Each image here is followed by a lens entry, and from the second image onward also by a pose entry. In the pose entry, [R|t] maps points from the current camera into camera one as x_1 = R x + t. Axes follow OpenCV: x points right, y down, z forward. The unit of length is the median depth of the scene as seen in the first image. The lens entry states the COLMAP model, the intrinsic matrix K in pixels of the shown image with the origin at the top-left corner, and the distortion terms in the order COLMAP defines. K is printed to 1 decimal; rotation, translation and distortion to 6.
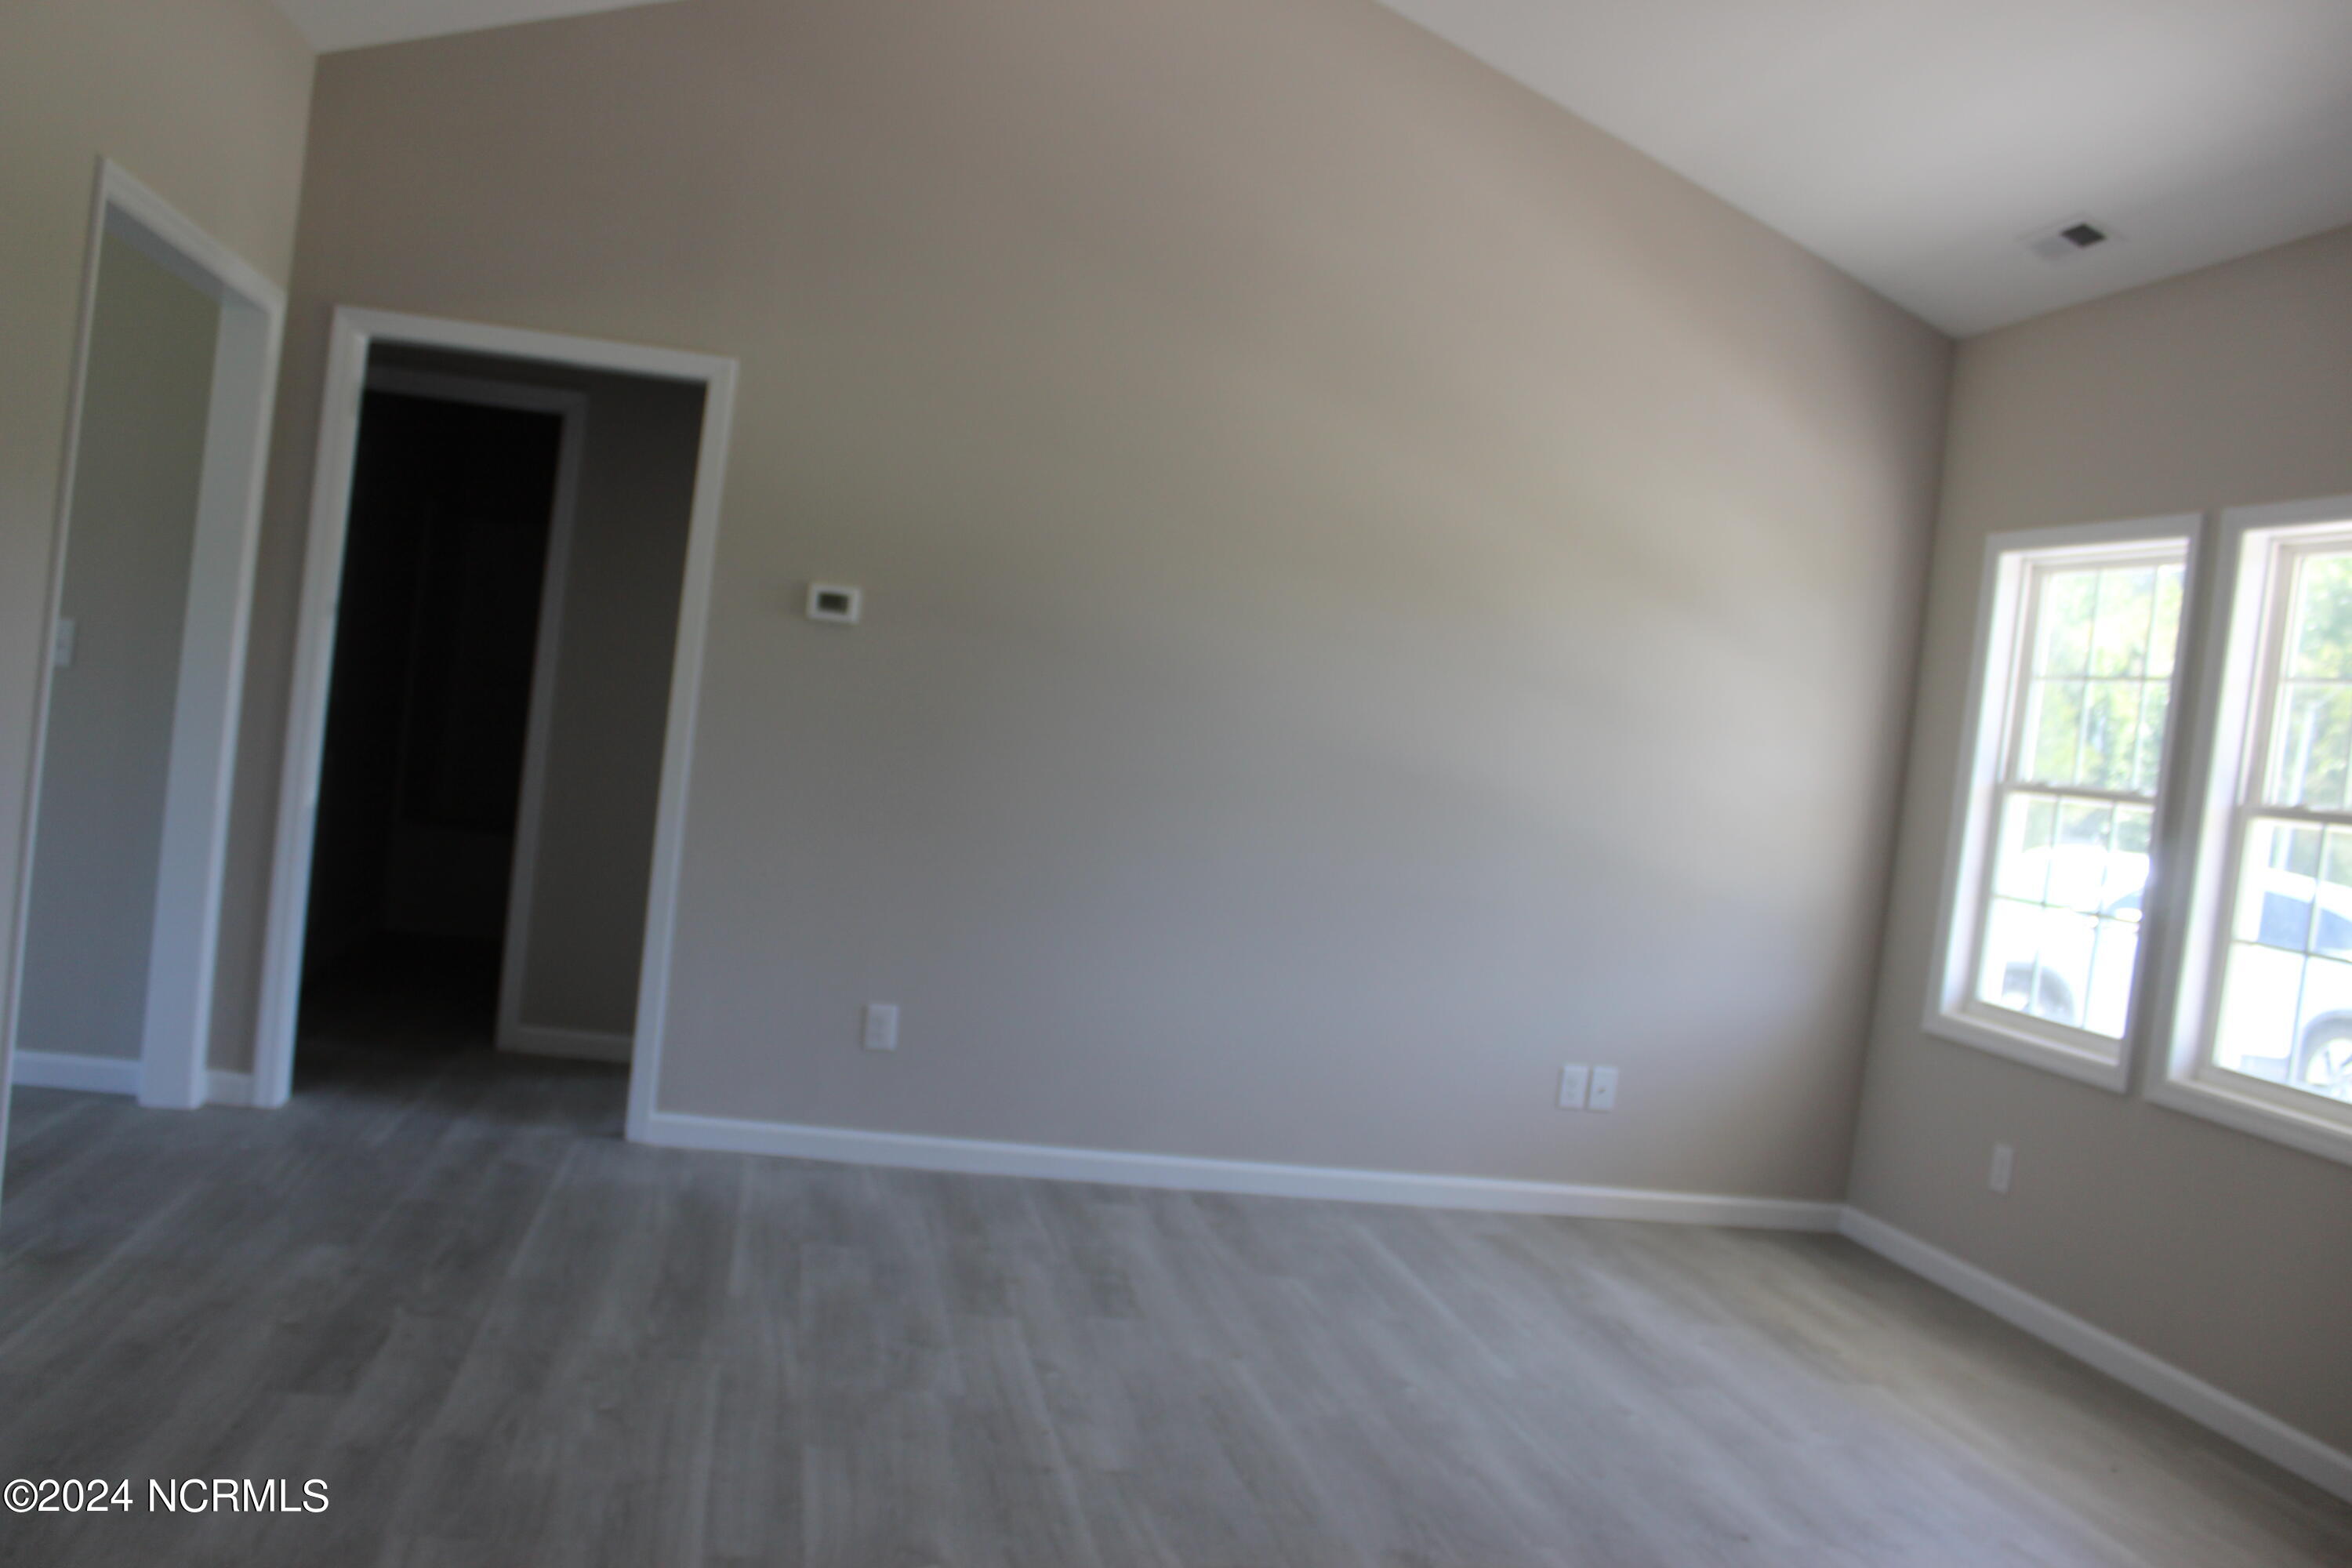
lens RADIAL K [[2006.0, 0, 1176.0], [0, 2006.0, 784.0], [0, 0, 1]] dist [-0.004734, -0.002179]
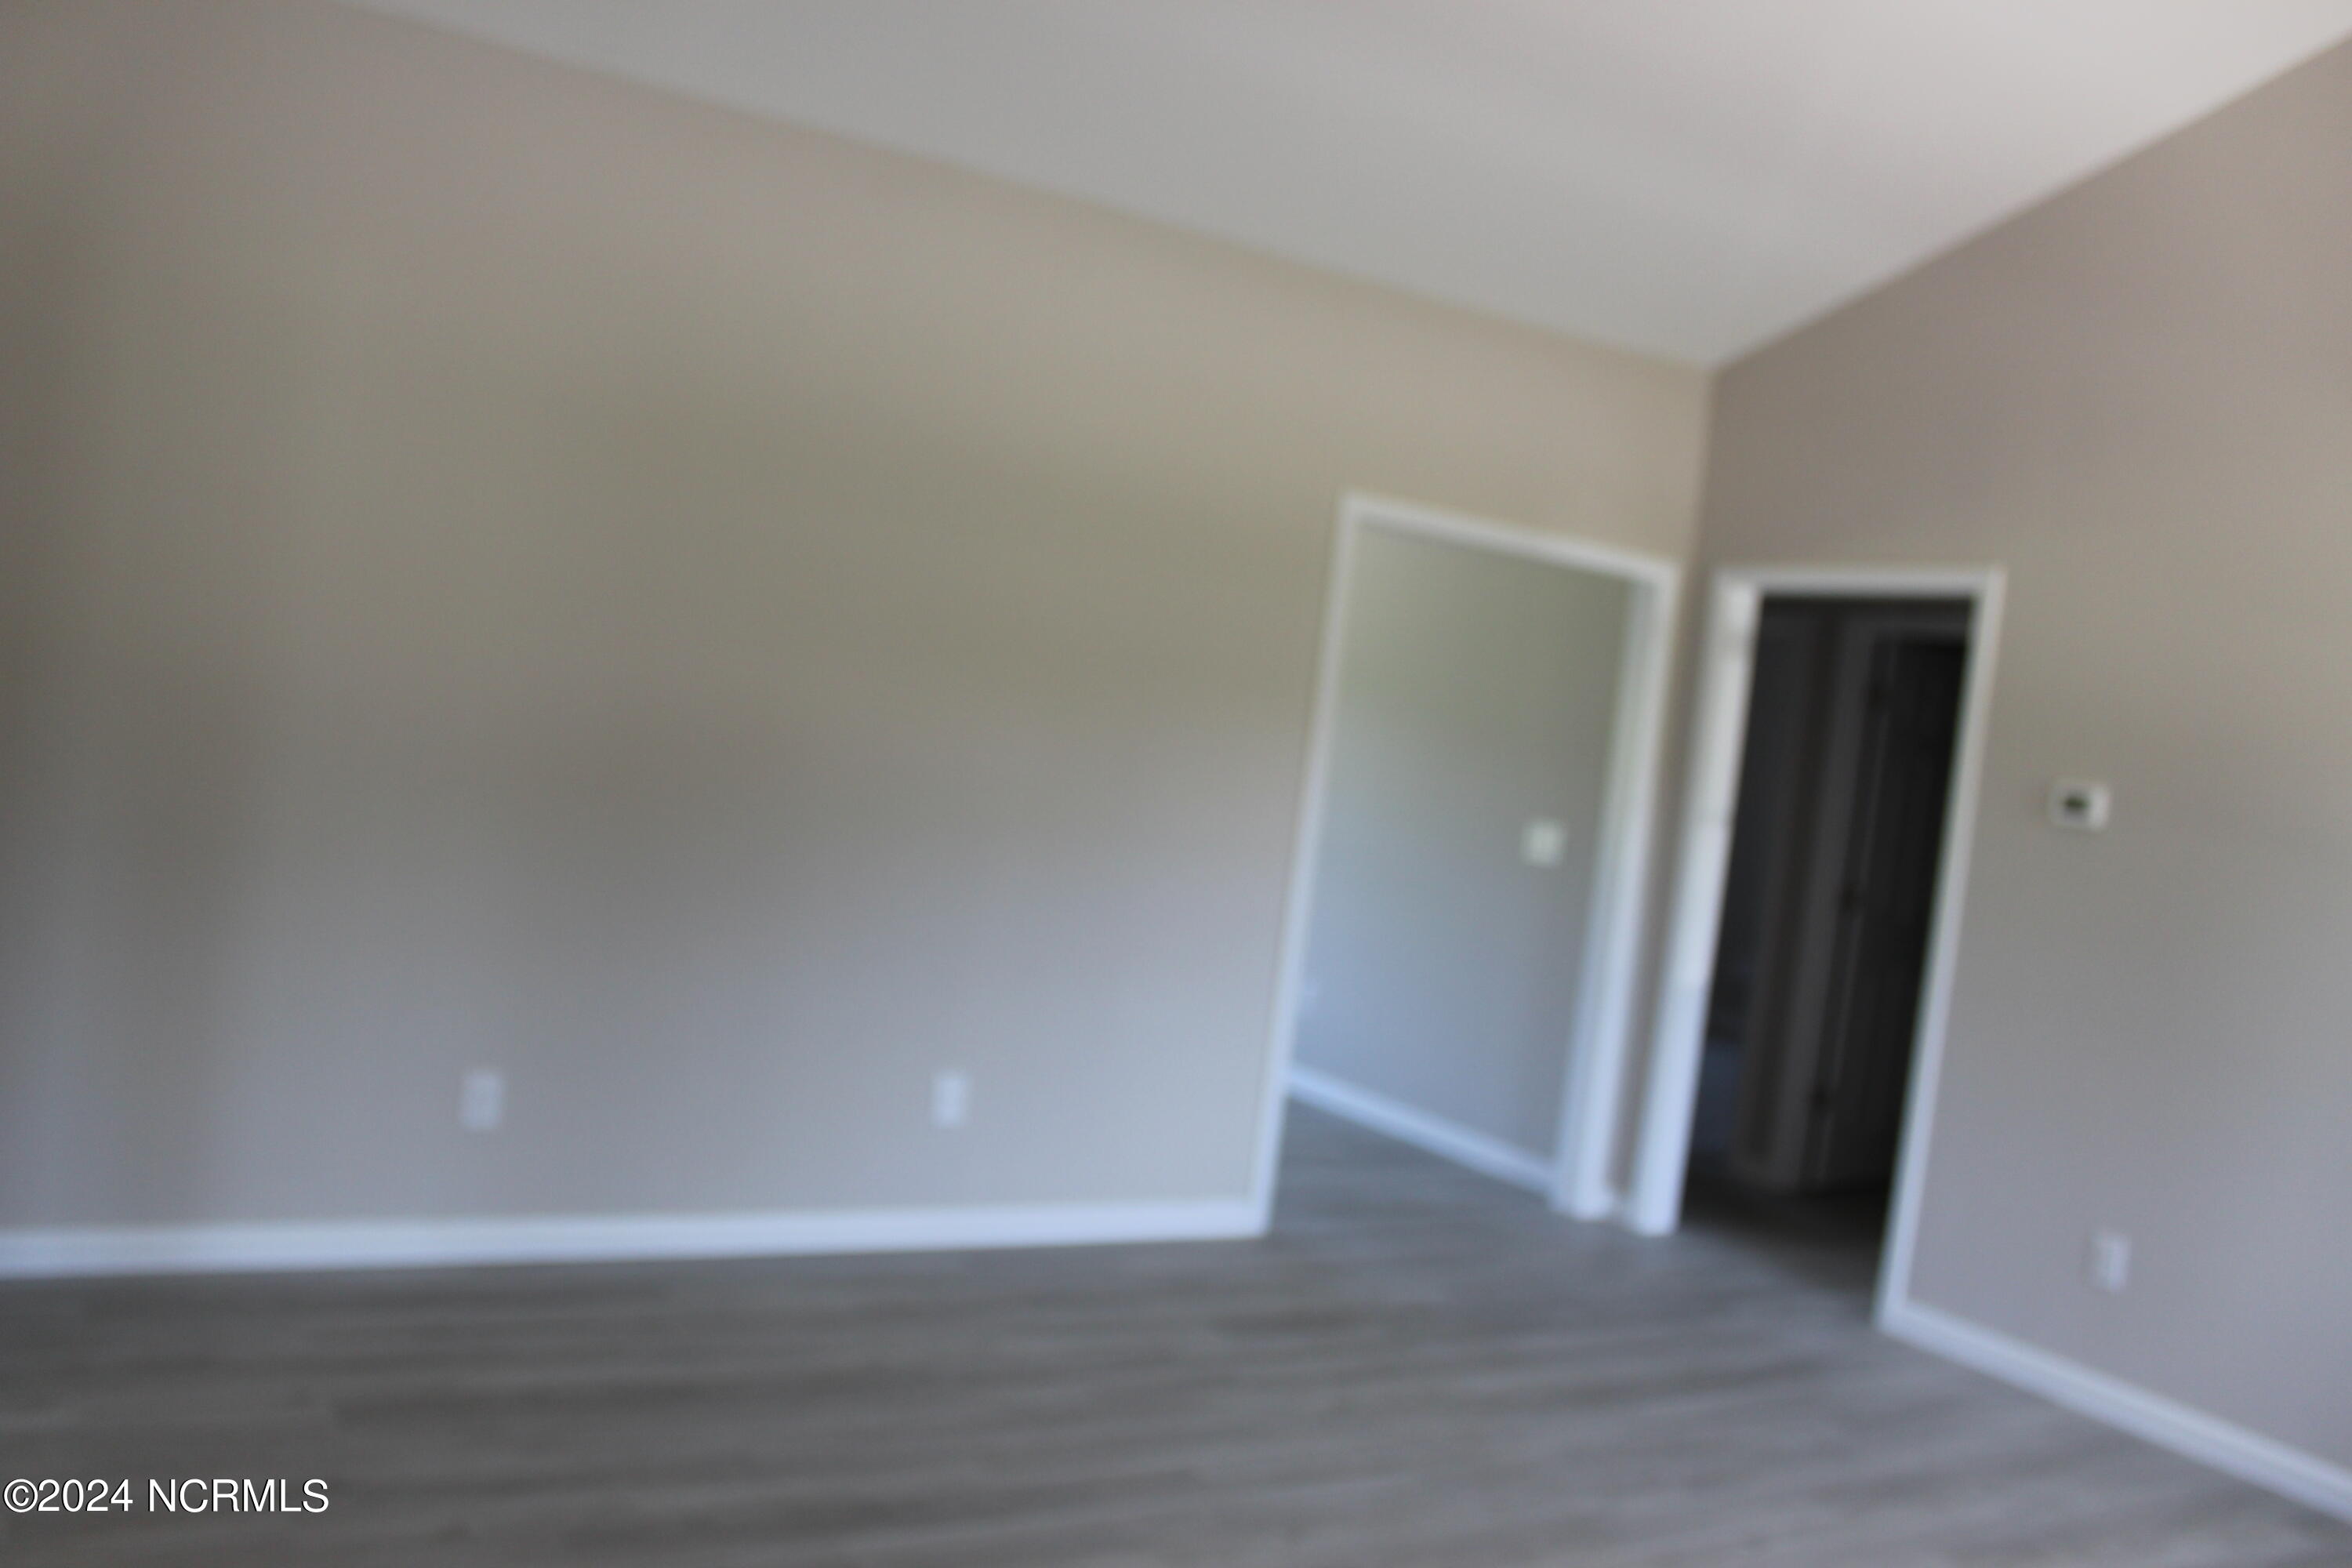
lens RADIAL K [[2006.0, 0, 1176.0], [0, 2006.0, 784.0], [0, 0, 1]] dist [-0.004734, -0.002179]
pose [[0.388161, -0.035466, -0.920909, 0.567099], [-0.104409, 0.991133, -0.082179, 0.024931], [0.915658, 0.128050, 0.381016, 0.241973]]
